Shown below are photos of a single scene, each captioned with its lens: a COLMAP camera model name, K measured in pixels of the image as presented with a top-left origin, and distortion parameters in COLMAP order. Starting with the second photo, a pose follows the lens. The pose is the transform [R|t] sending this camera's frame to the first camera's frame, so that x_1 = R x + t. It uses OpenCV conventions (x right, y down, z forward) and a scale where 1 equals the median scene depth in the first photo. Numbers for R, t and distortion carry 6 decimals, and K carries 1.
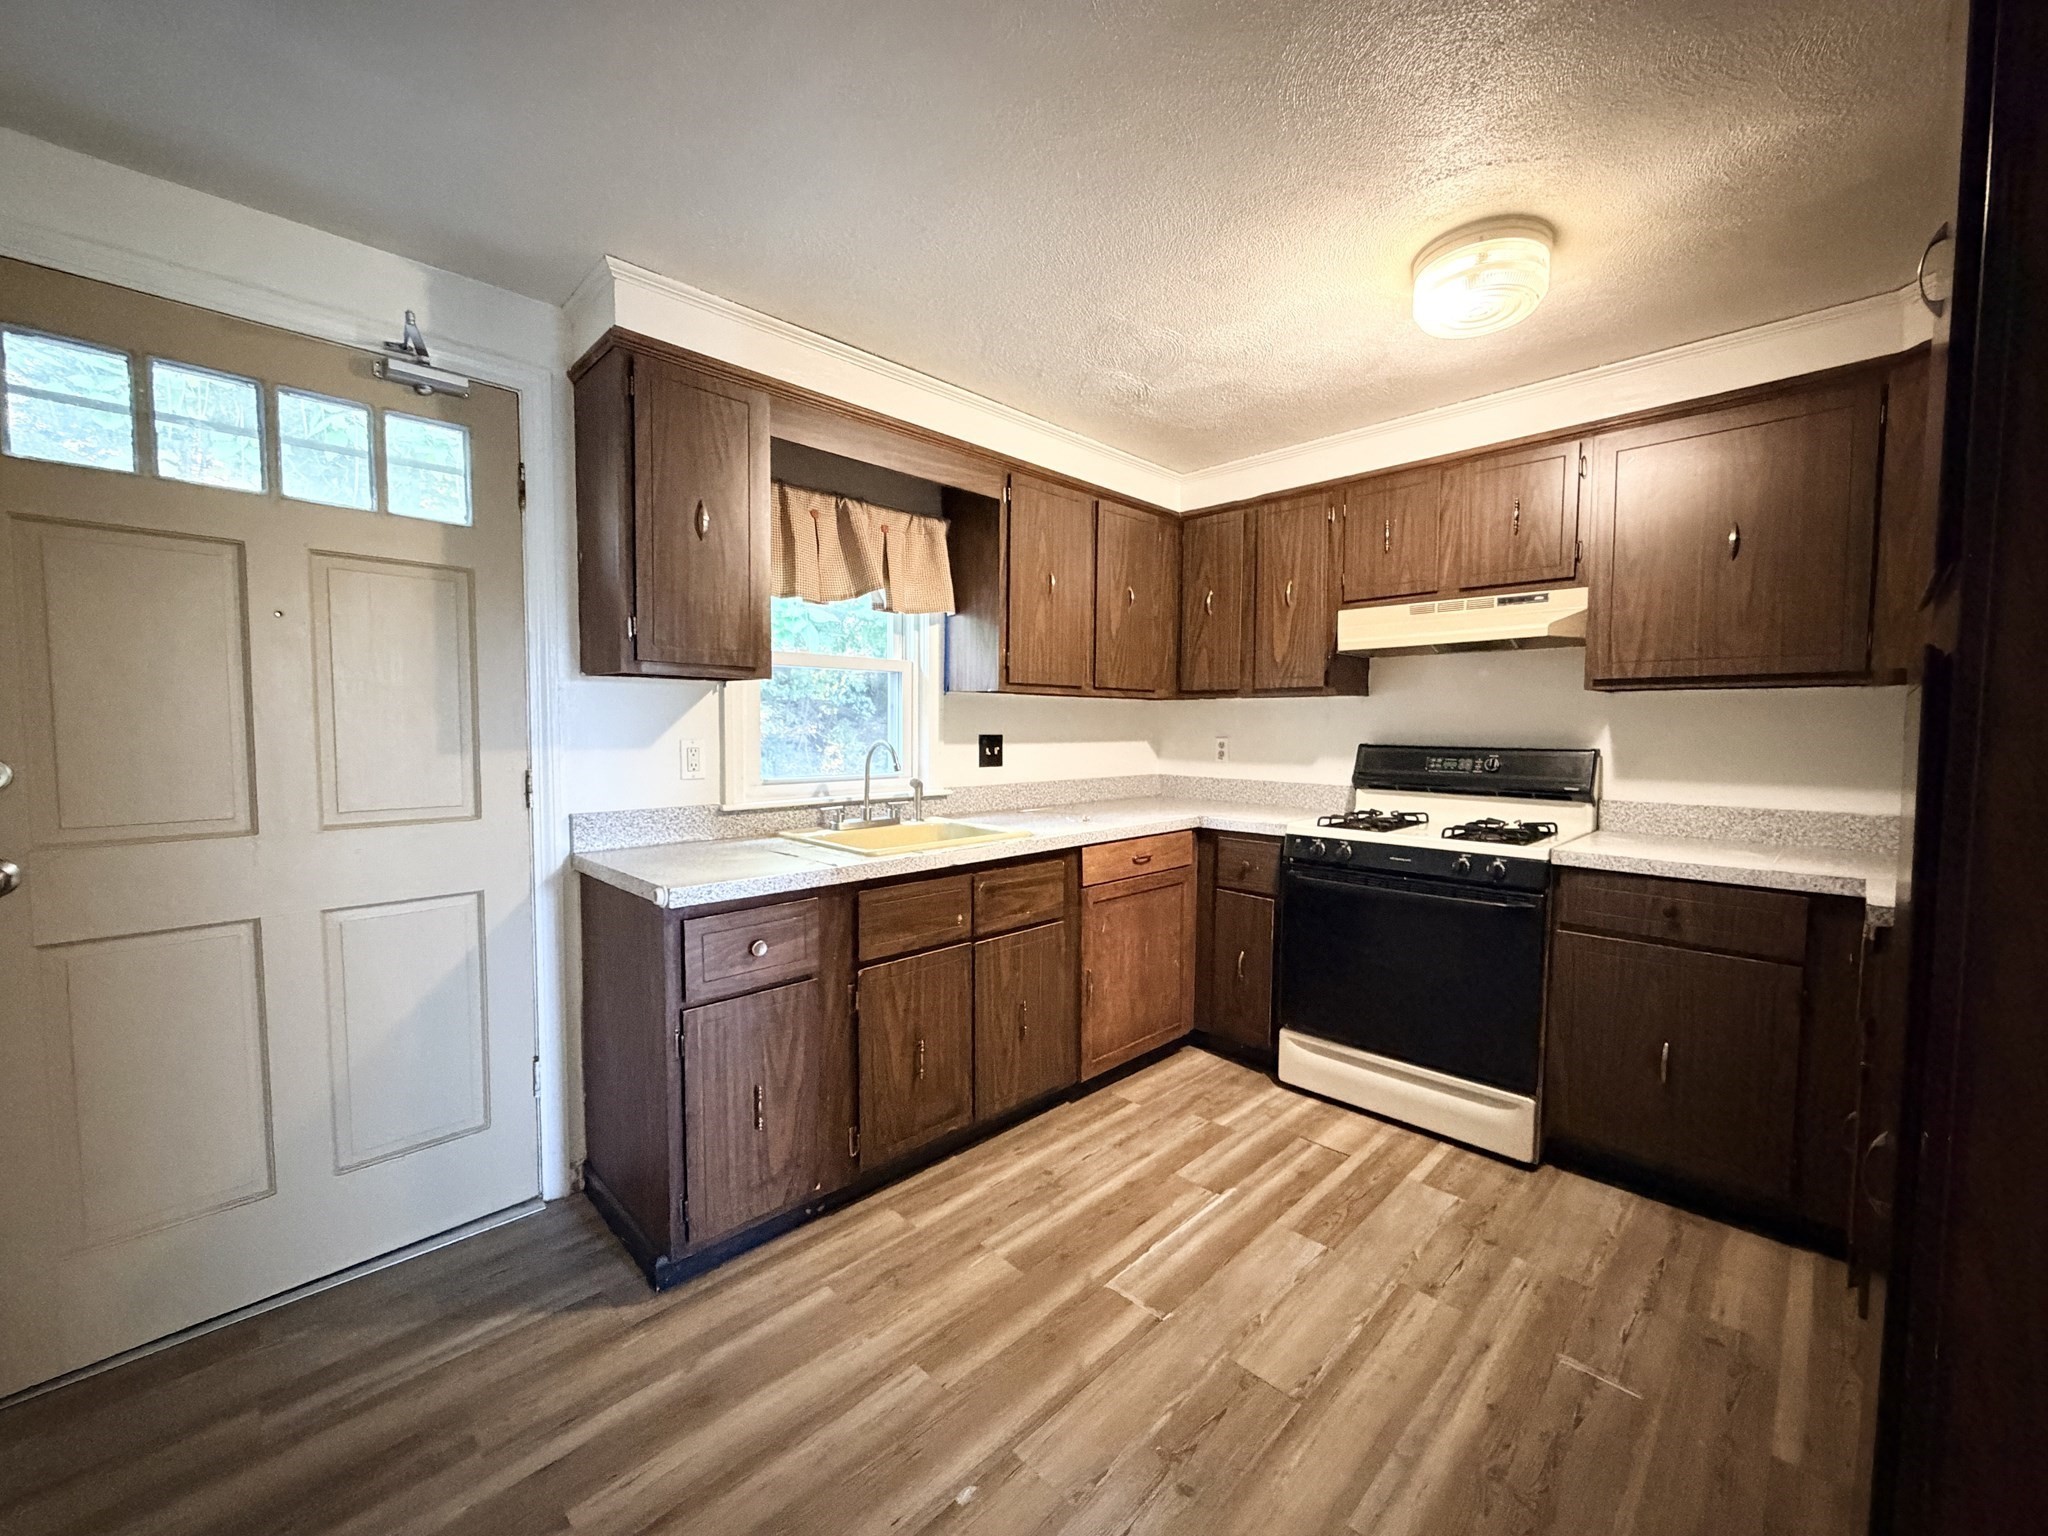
lens RADIAL K [[816.1, 0, 1017.6], [0, 816.1, 768.6], [0, 0, 1]] dist [-0.001186, 0.000147]
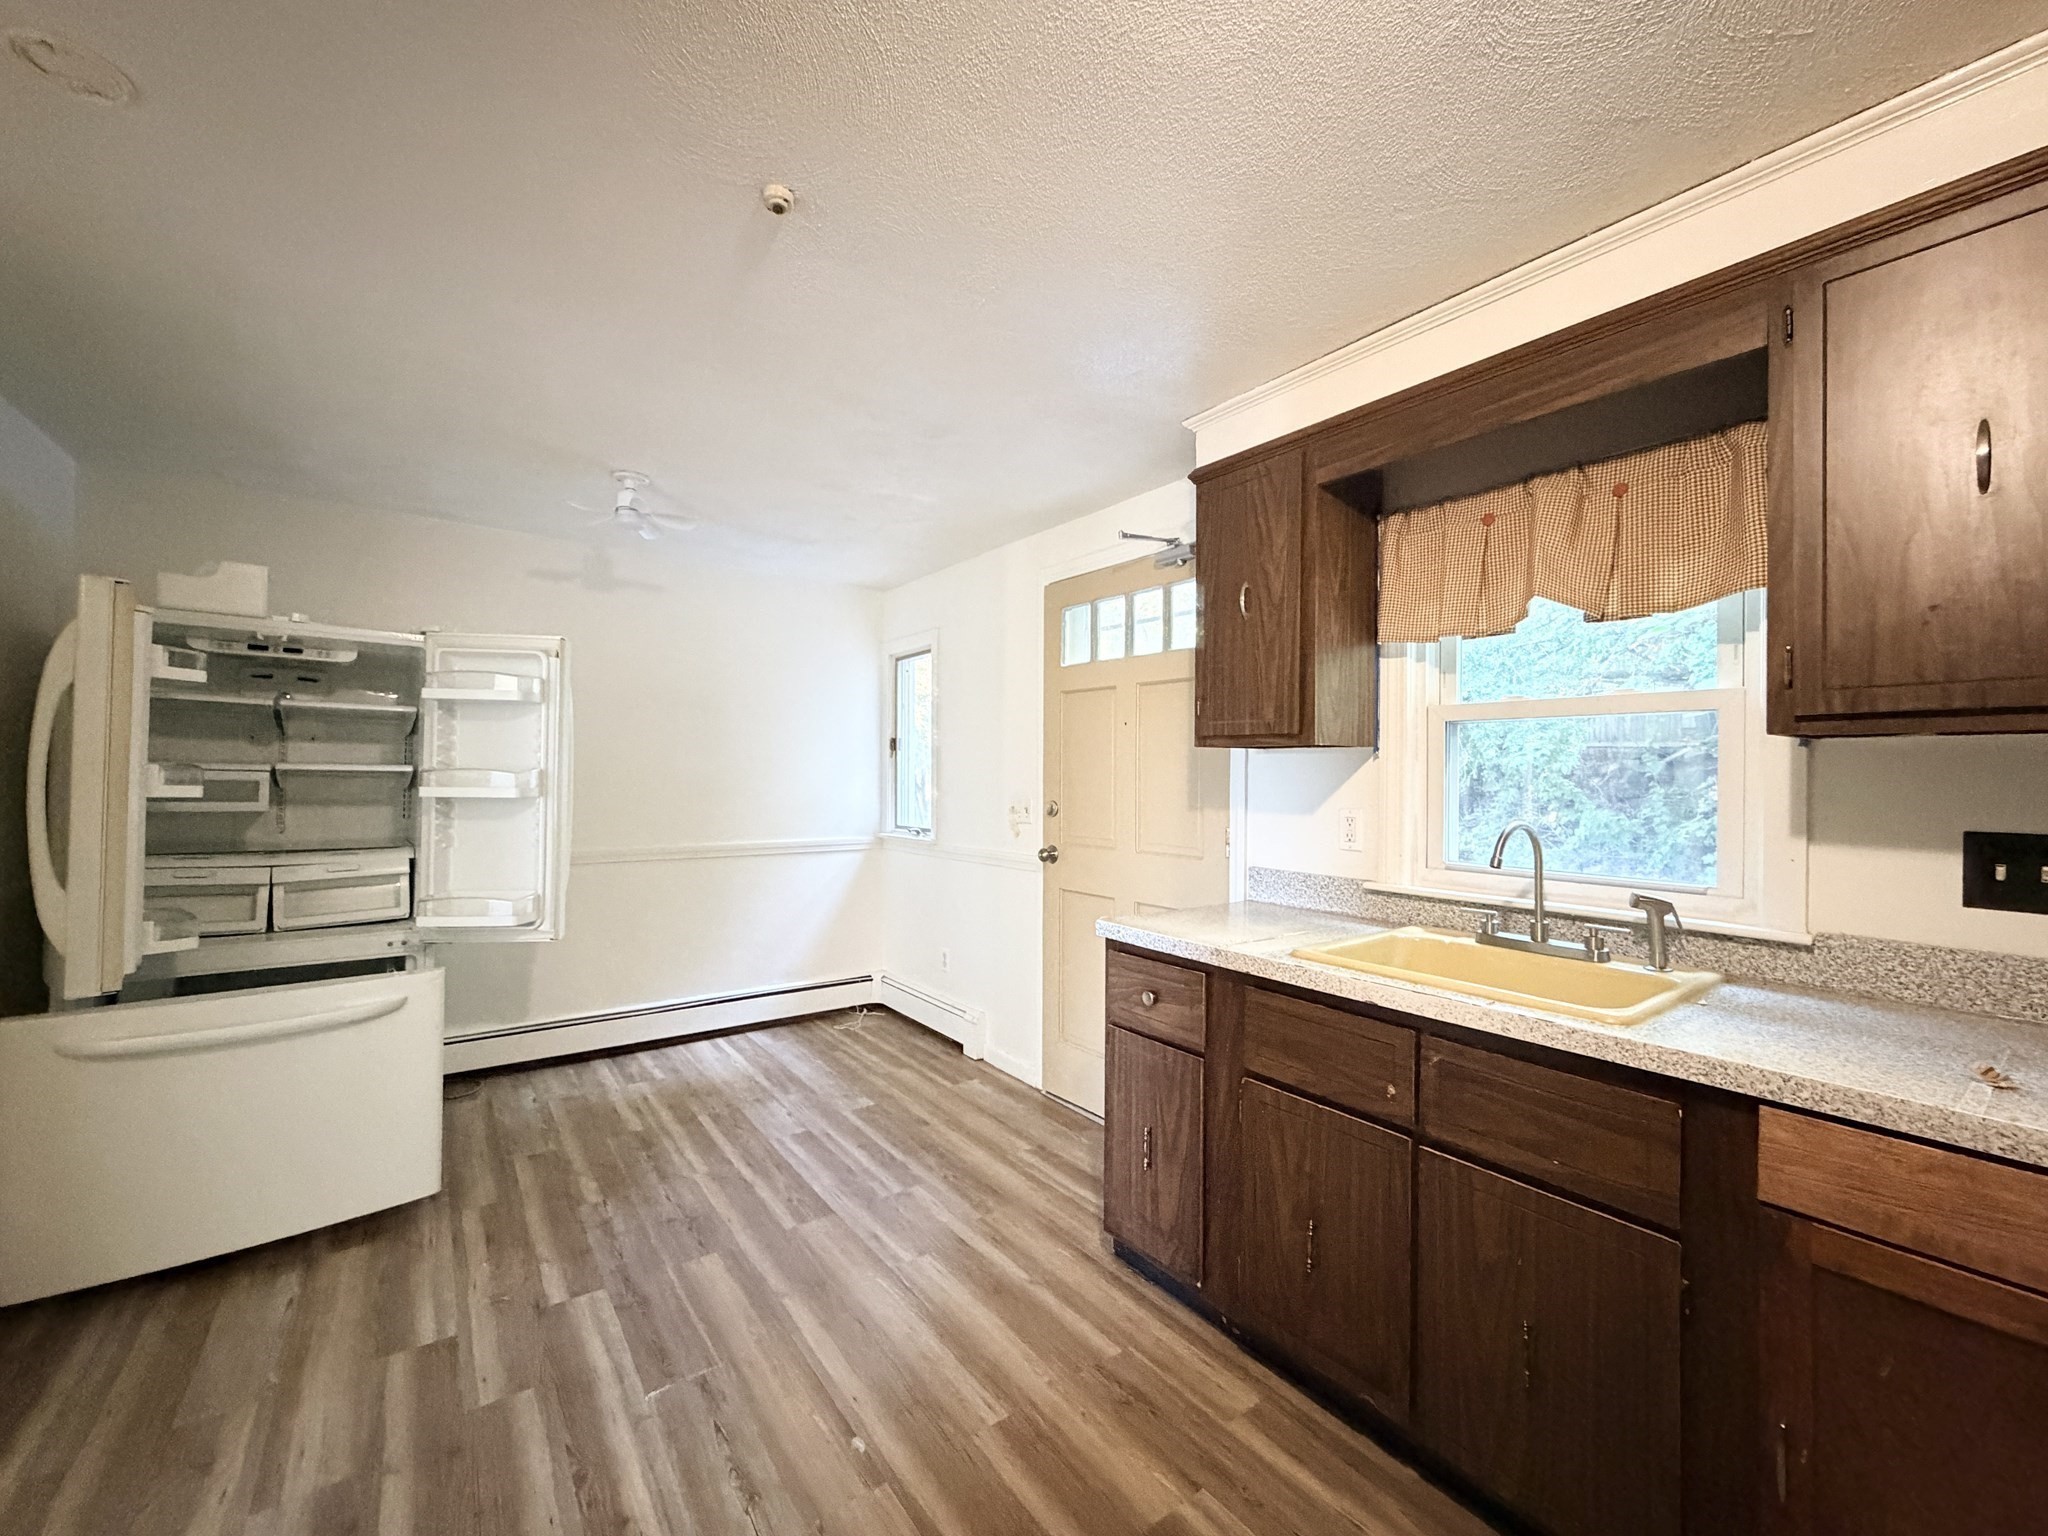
lens RADIAL K [[816.1, 0, 1017.6], [0, 816.1, 771.4], [0, 0, 1]] dist [-0.001186, 0.000147]
pose [[-0.142739, -0.011828, -0.989690, 0.629574], [-0.068212, 0.997669, -0.002085, -0.052388], [0.987407, 0.067211, -0.143213, 0.775757]]
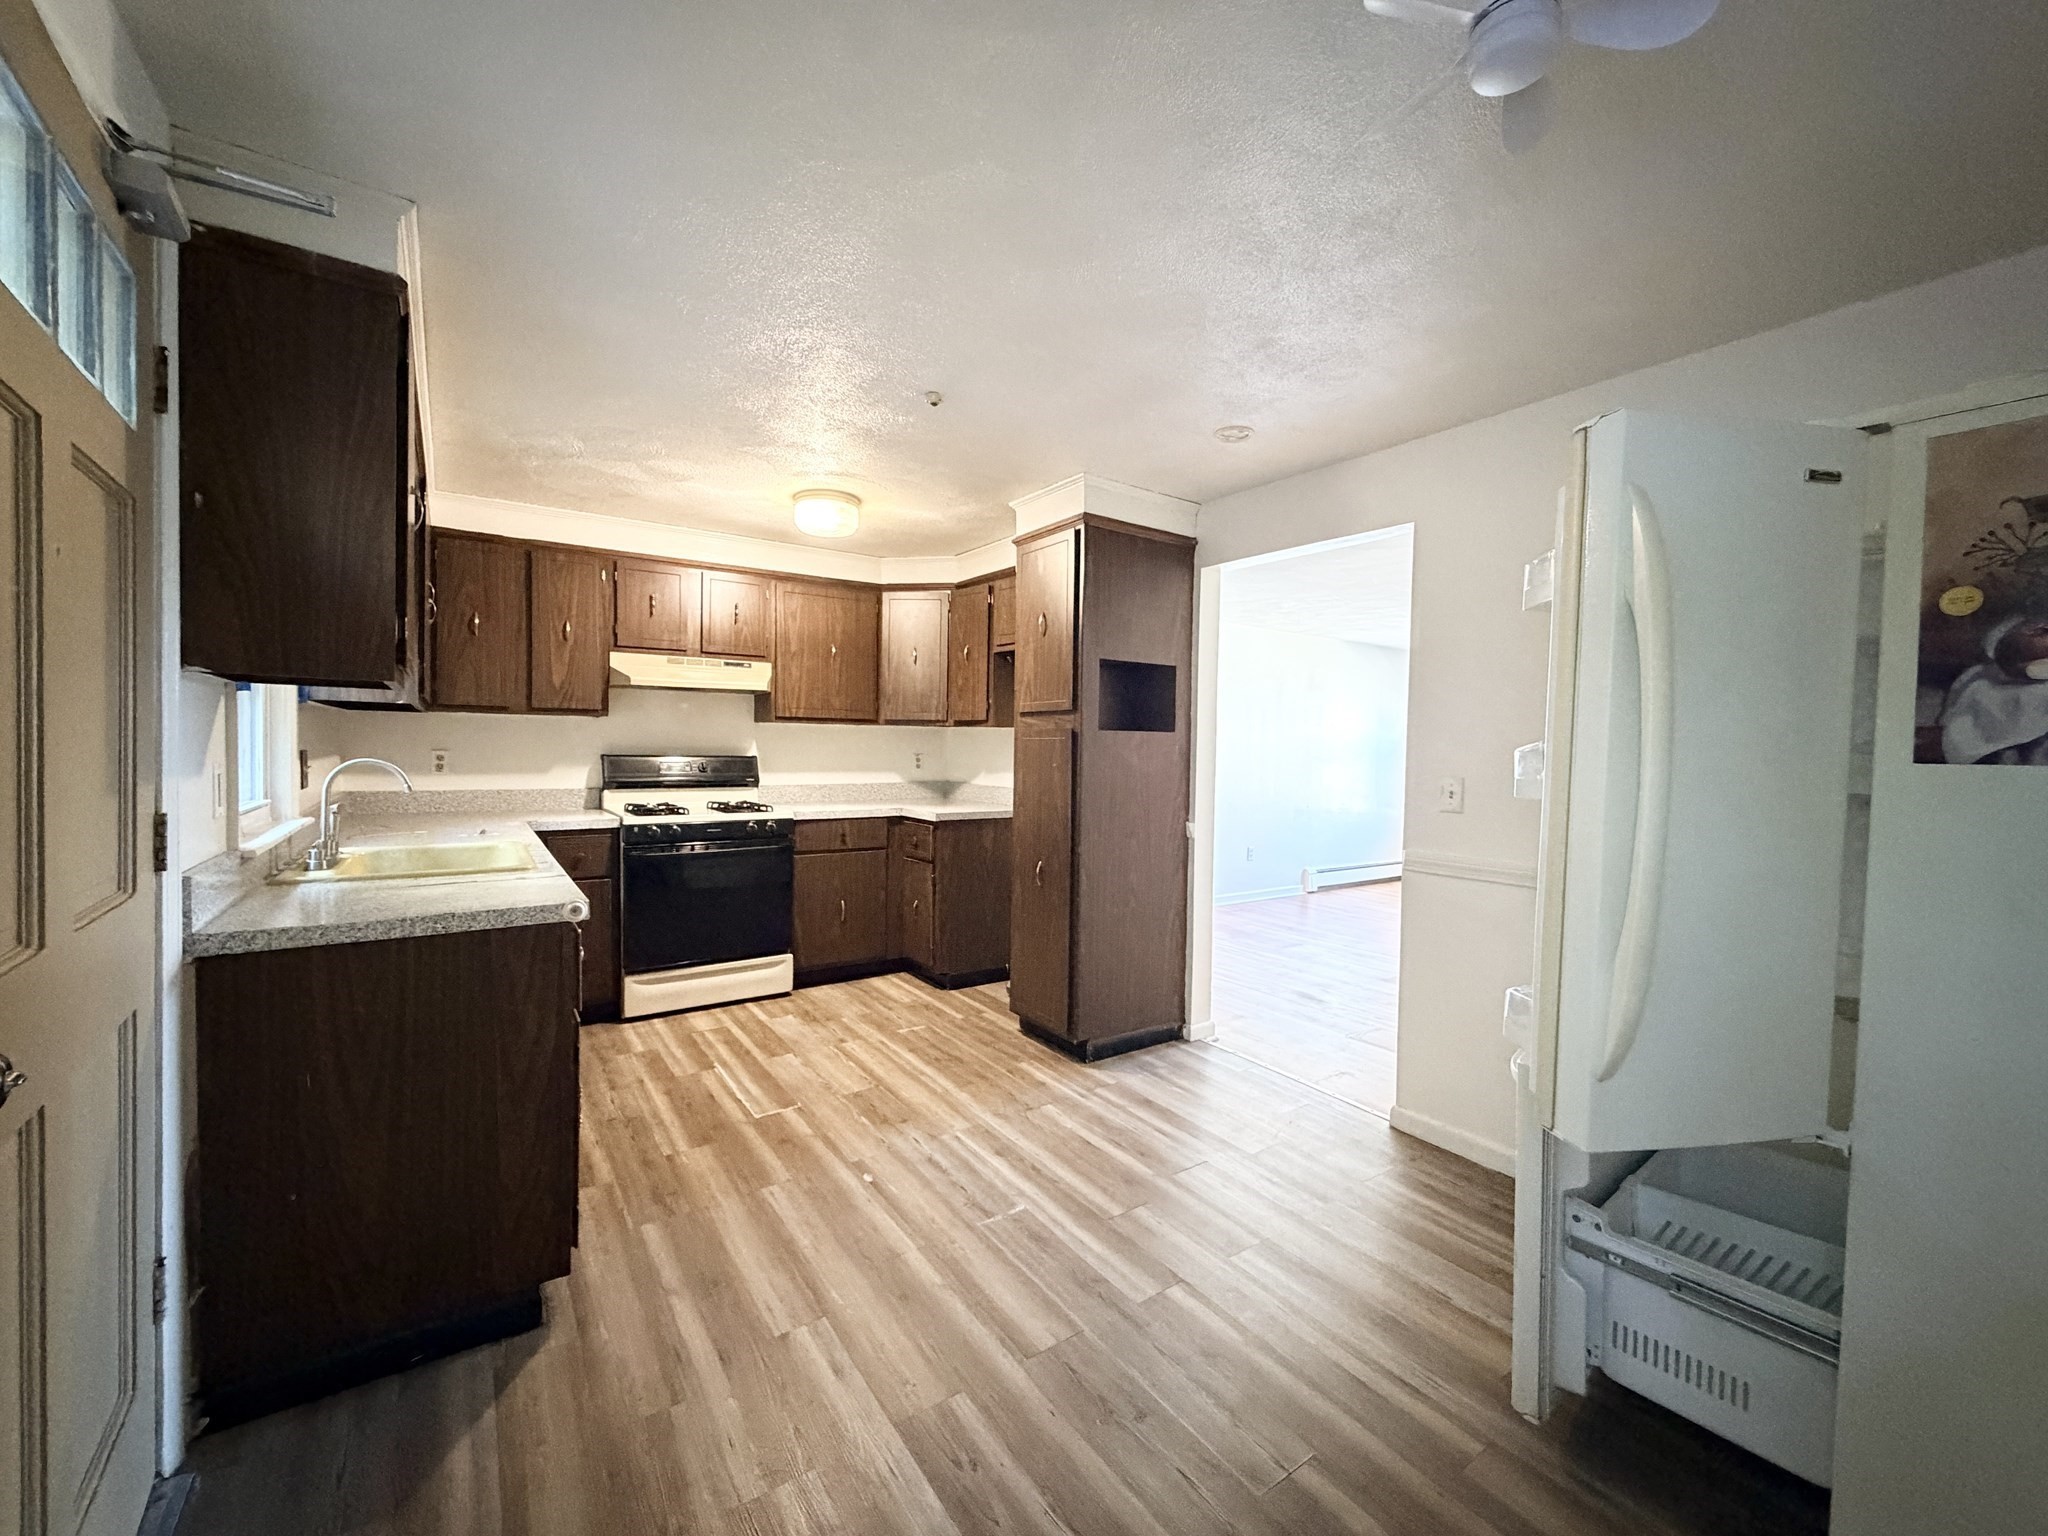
lens RADIAL K [[816.1, 0, 1021.5], [0, 816.1, 762.7], [0, 0, 1]] dist [-0.001186, 0.000147]
pose [[0.170089, -0.024653, 0.985120, -1.016659], [0.038772, 0.999080, 0.018308, -0.021339], [-0.984666, 0.035081, 0.170889, 0.193611]]
